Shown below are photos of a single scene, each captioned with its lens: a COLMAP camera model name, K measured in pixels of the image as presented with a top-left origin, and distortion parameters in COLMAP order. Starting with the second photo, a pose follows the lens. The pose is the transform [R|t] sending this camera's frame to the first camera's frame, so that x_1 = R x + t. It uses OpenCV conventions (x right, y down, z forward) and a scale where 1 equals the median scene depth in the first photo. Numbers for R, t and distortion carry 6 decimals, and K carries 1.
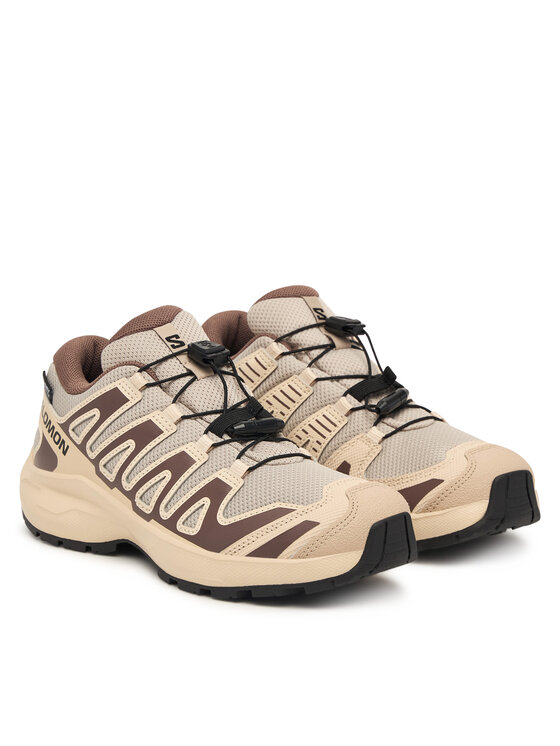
lens RADIAL K [[2199.5, 0, 280.0], [0, 2199.5, 373.0], [0, 0, 1]] dist [0.191065, 0.000000]
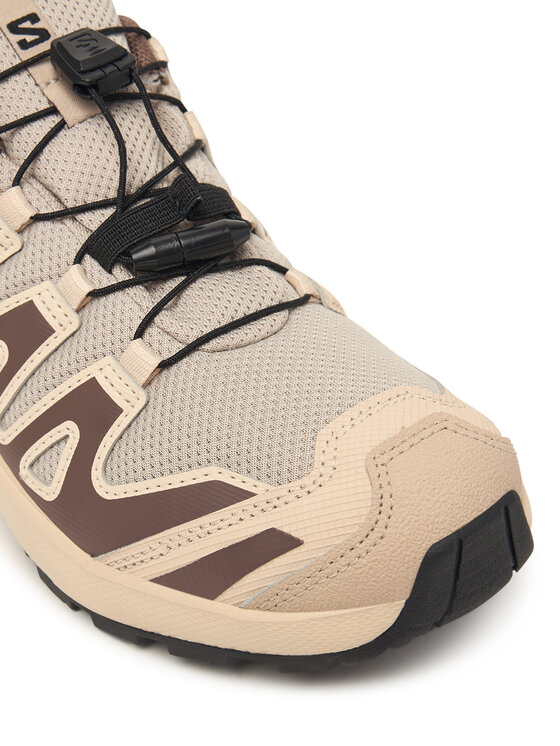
lens RADIAL K [[1666.4, 0, 280.0], [0, 1666.4, 372.9], [0, 0, 1]] dist [-0.048549, 0.000000]
pose [[0.994726, 0.002688, -0.102529, 0.044407], [0.034020, 0.934415, 0.354558, -0.073378], [0.096758, -0.356176, 0.929396, 0.677823]]
